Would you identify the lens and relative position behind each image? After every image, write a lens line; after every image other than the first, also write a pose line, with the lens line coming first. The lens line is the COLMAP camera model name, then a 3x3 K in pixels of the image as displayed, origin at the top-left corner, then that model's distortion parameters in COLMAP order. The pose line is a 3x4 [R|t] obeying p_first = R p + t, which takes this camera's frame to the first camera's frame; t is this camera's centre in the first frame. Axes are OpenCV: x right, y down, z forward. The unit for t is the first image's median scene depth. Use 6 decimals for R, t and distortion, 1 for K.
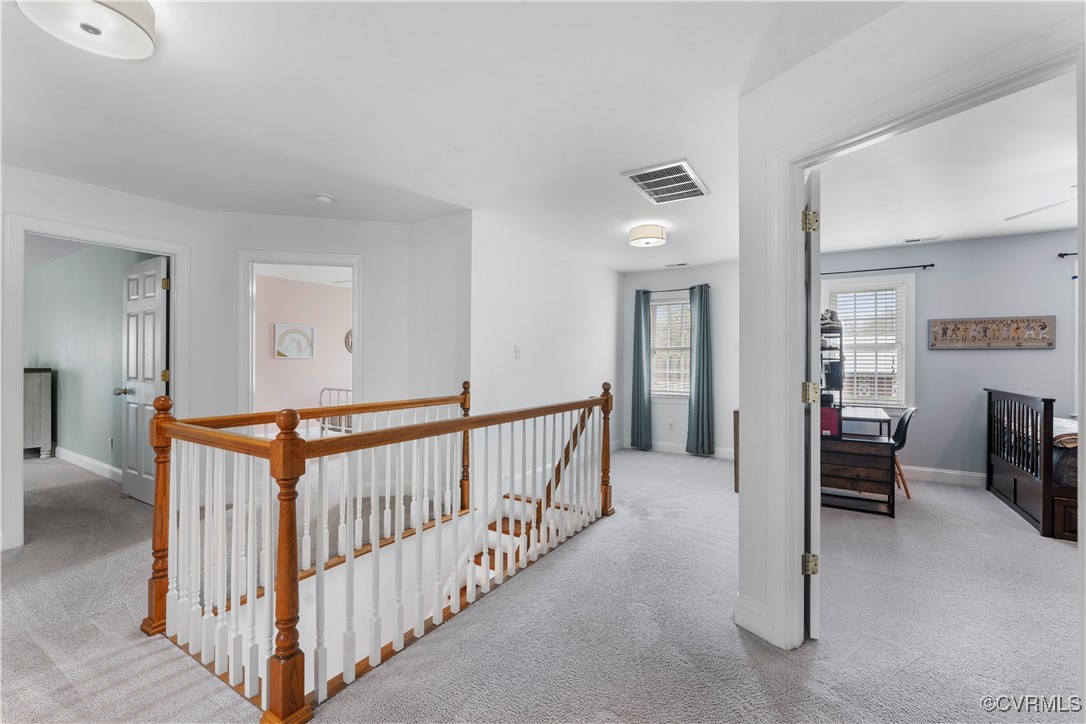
lens RADIAL K [[472.6, 0, 543.0], [0, 472.6, 362.0], [0, 0, 1]] dist [-0.001561, -0.000099]
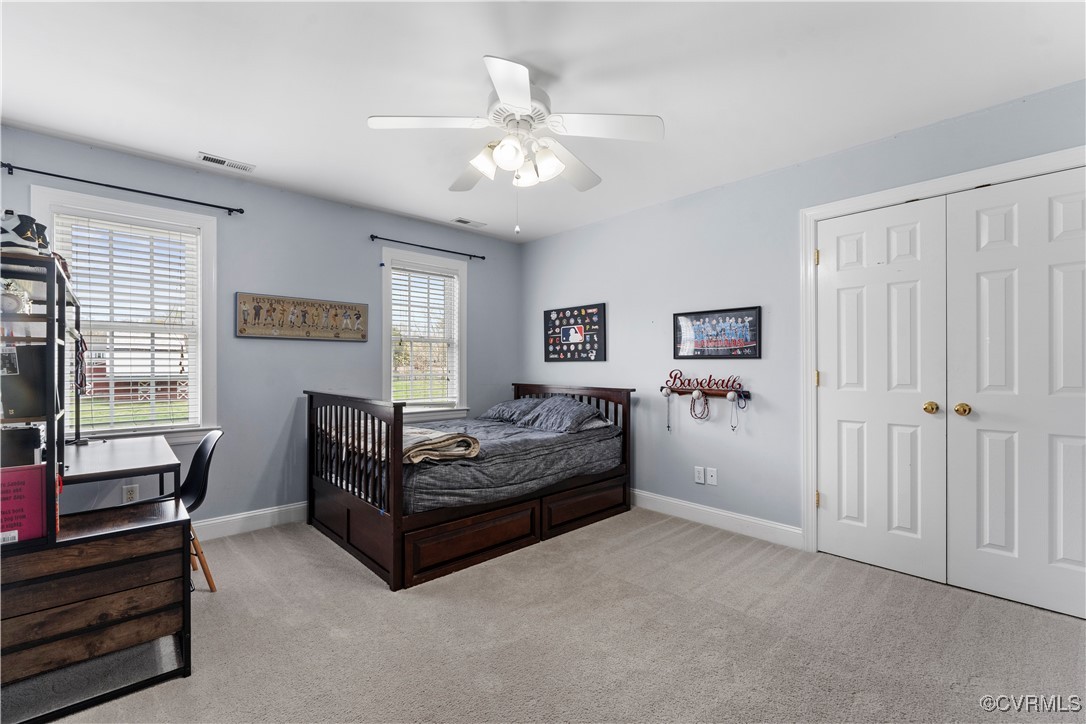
lens RADIAL K [[467.6, 0, 543.0], [0, 467.6, 362.0], [0, 0, 1]] dist [0.001084, 0.000329]
pose [[0.264474, -0.000573, 0.964393, 0.315403], [0.004508, 0.999990, -0.000642, 0.012233], [-0.964382, 0.004518, 0.264474, 0.436882]]
